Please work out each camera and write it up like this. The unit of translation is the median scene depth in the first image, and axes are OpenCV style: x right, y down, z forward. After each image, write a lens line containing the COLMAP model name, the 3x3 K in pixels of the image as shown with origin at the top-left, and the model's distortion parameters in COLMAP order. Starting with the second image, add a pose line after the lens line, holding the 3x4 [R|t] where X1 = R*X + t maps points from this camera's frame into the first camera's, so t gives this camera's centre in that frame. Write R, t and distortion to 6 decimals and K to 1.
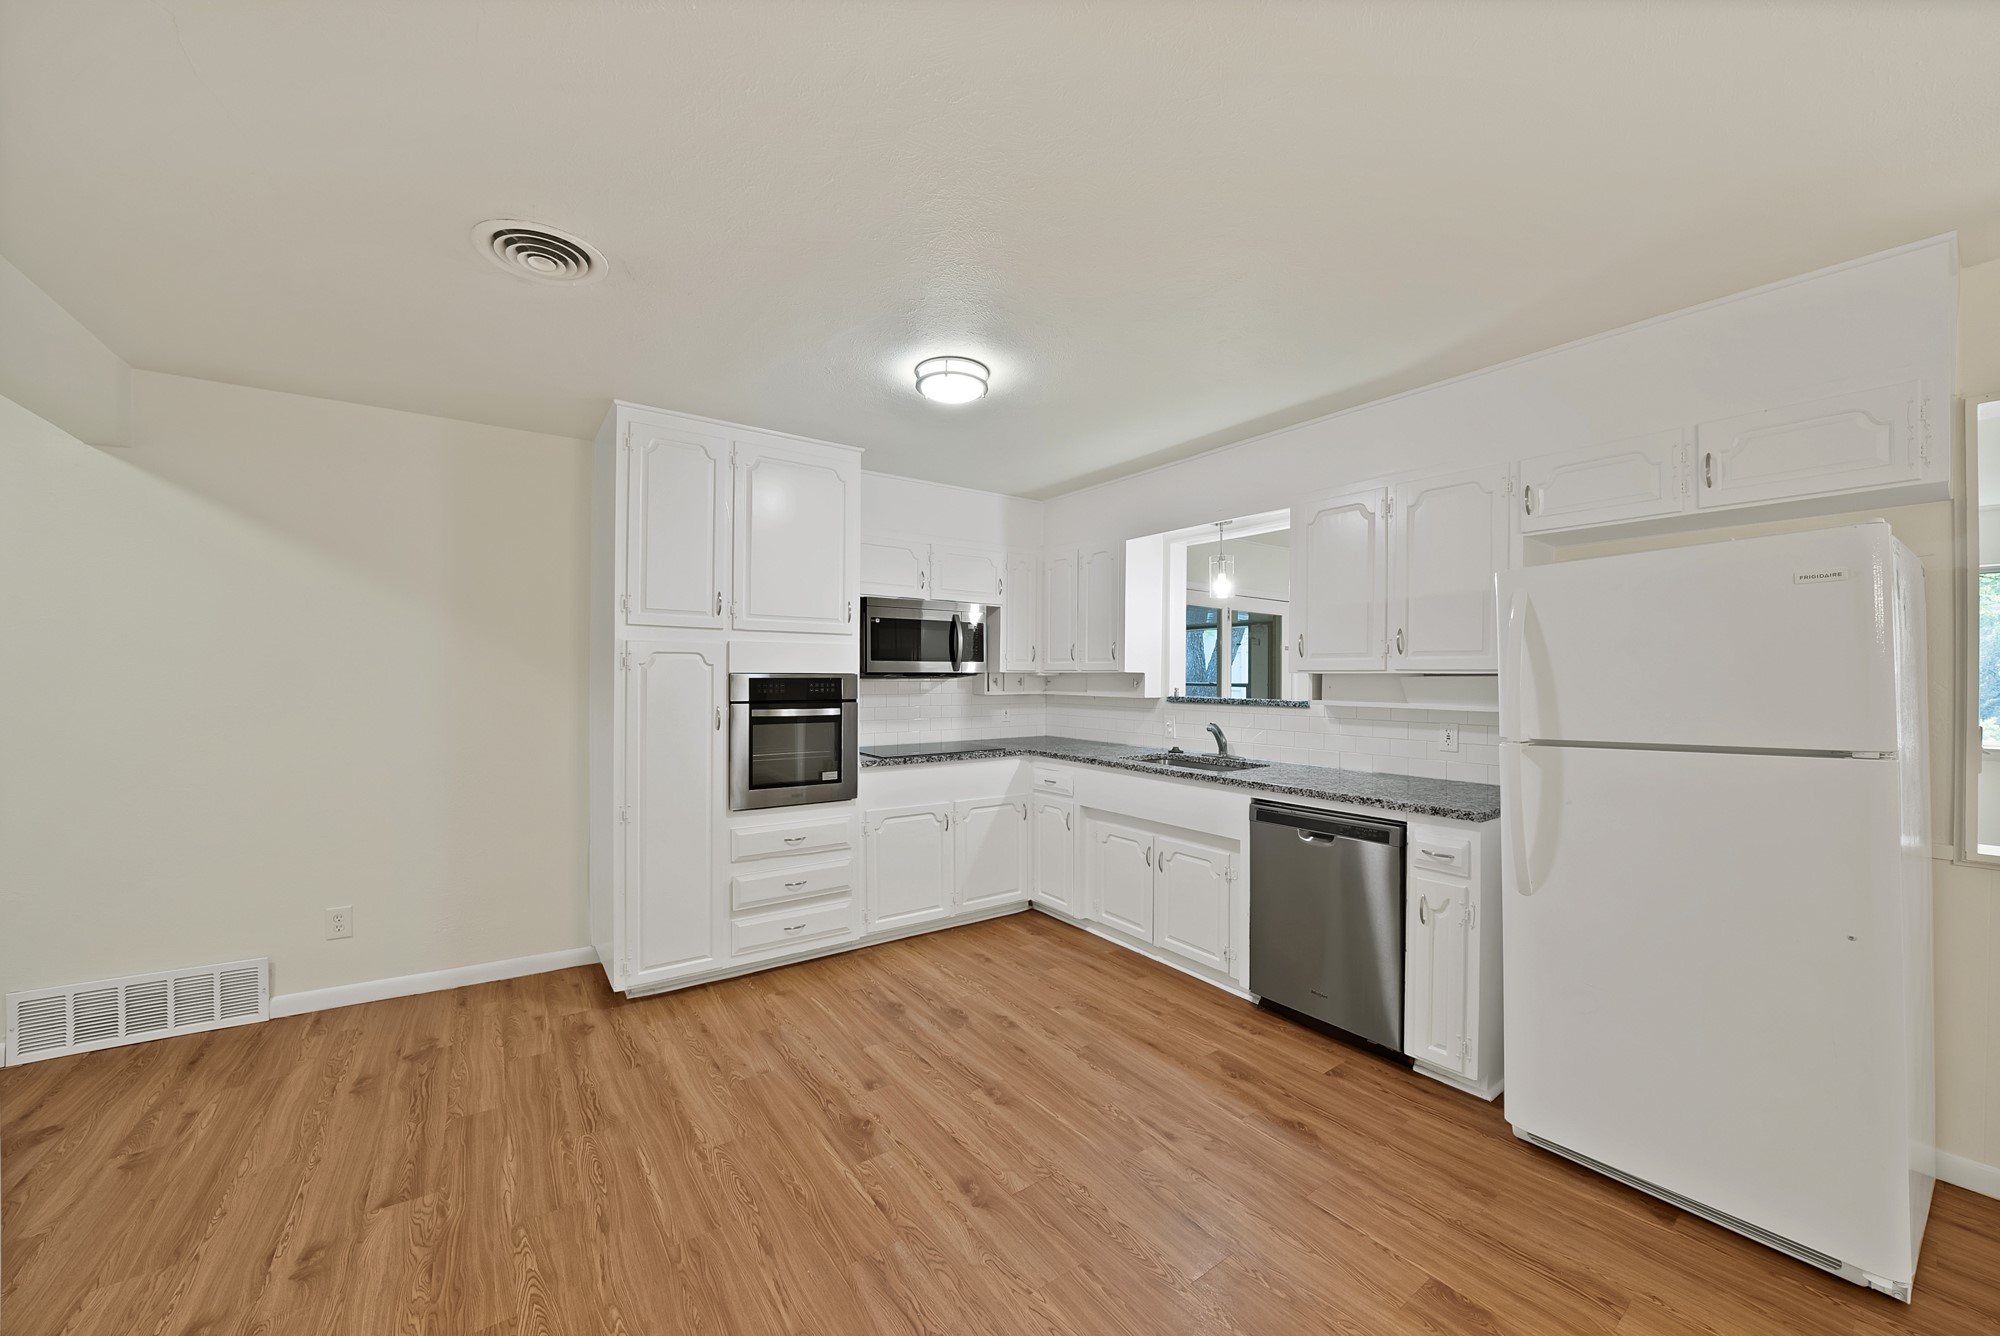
lens RADIAL K [[721.2, 0, 1004.8], [0, 721.2, 676.7], [0, 0, 1]] dist [-0.020870, 0.001094]
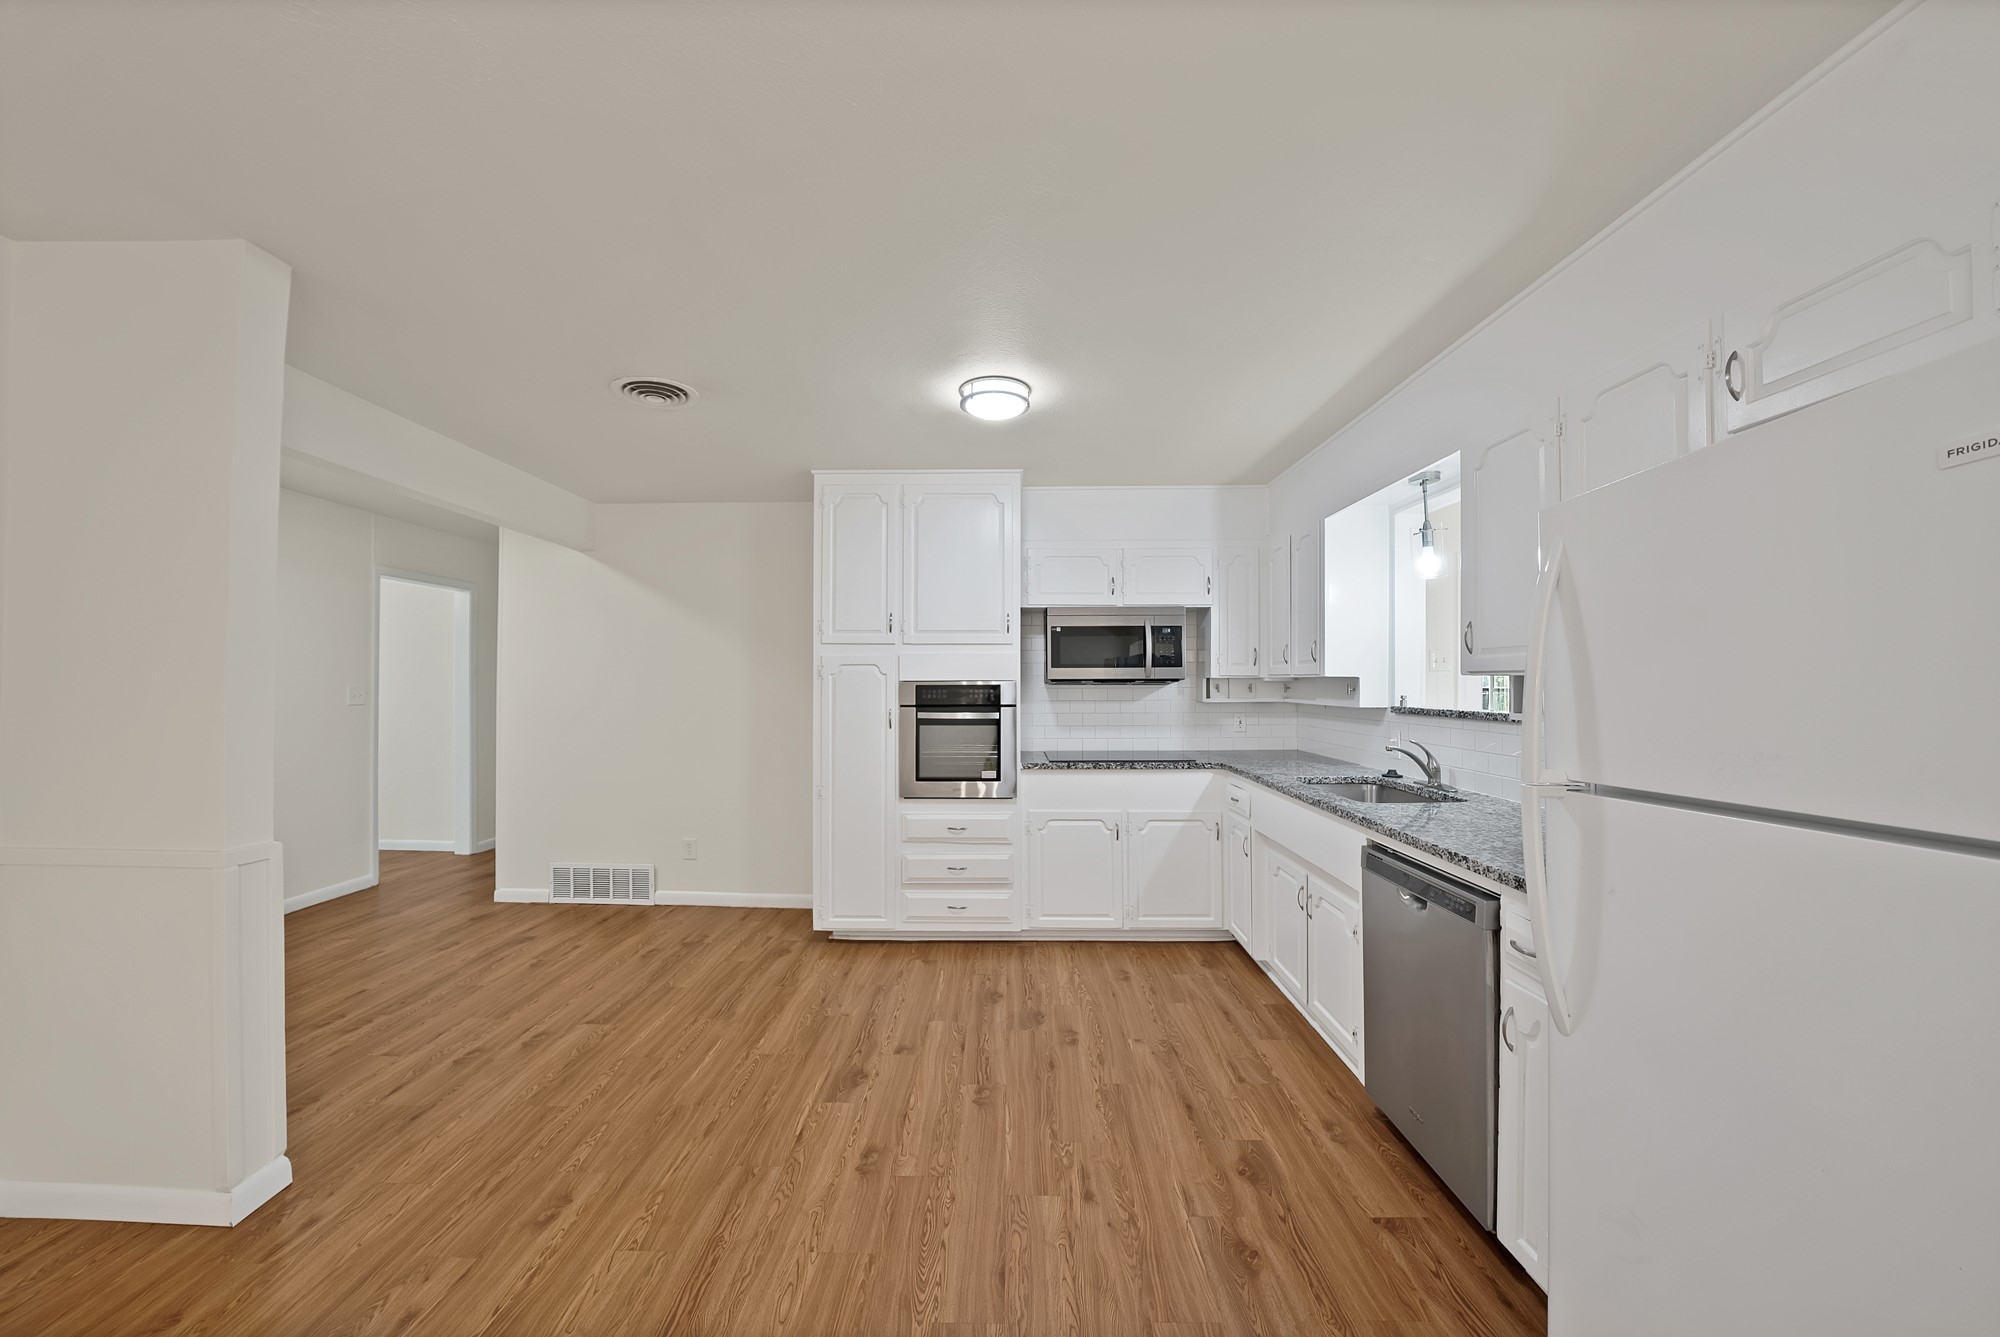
lens RADIAL K [[721.2, 0, 1005.8], [0, 721.2, 674.4], [0, 0, 1]] dist [-0.020870, 0.001094]
pose [[0.809236, -0.012725, -0.587346, 0.502381], [0.006201, 0.999895, -0.013119, 0.000591], [0.587451, 0.006974, 0.809230, 0.155943]]
